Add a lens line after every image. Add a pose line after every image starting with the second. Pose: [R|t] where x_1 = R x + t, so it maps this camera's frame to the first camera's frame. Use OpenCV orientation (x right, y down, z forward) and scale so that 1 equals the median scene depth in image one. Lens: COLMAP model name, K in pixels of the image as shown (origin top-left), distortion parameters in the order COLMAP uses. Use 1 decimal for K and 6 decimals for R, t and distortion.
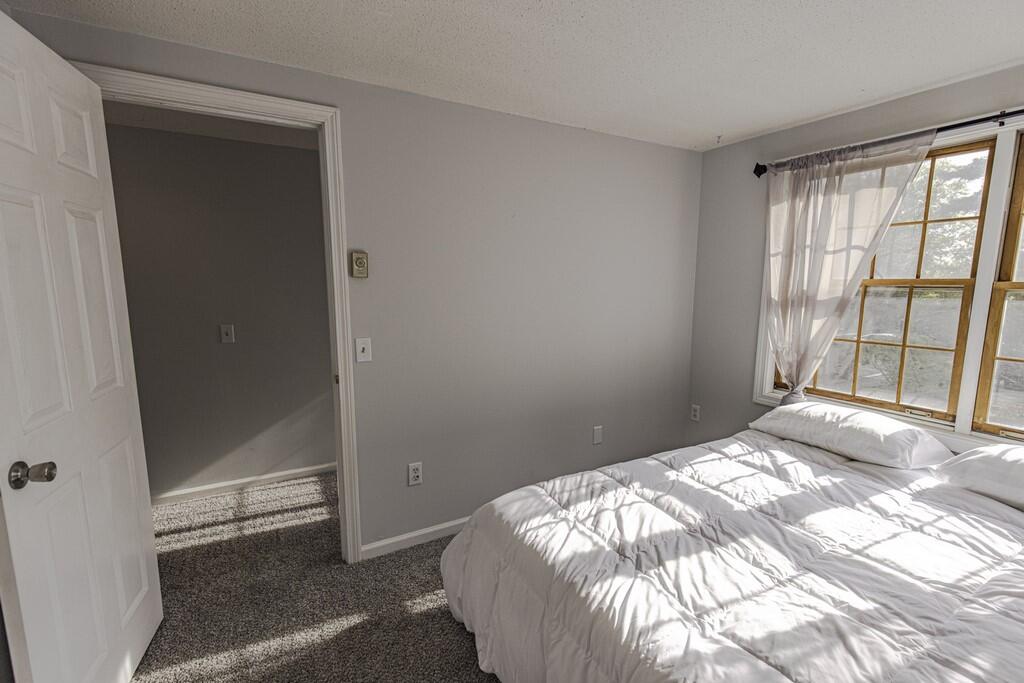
lens RADIAL K [[470.1, 0, 528.9], [0, 470.1, 343.6], [0, 0, 1]] dist [0.010038, 0.001288]
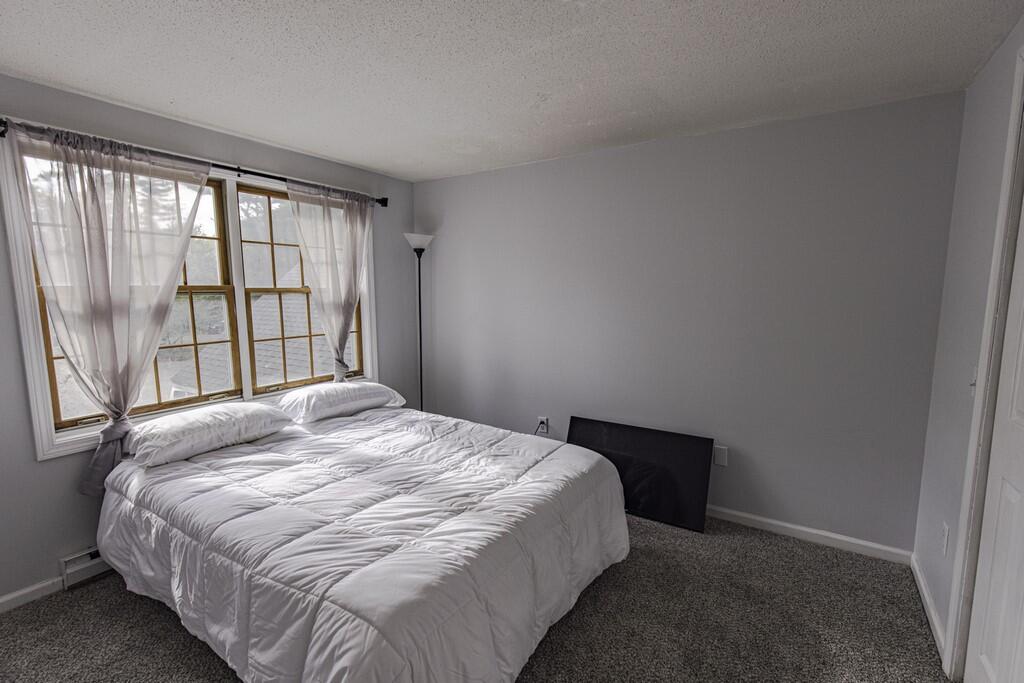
lens RADIAL K [[470.1, 0, 508.4], [0, 470.1, 340.9], [0, 0, 1]] dist [0.010038, 0.001288]
pose [[-0.433053, -0.104915, 0.895242, -0.567848], [0.124845, 0.976649, 0.174846, -0.112489], [-0.892681, 0.187484, -0.409843, 0.833883]]
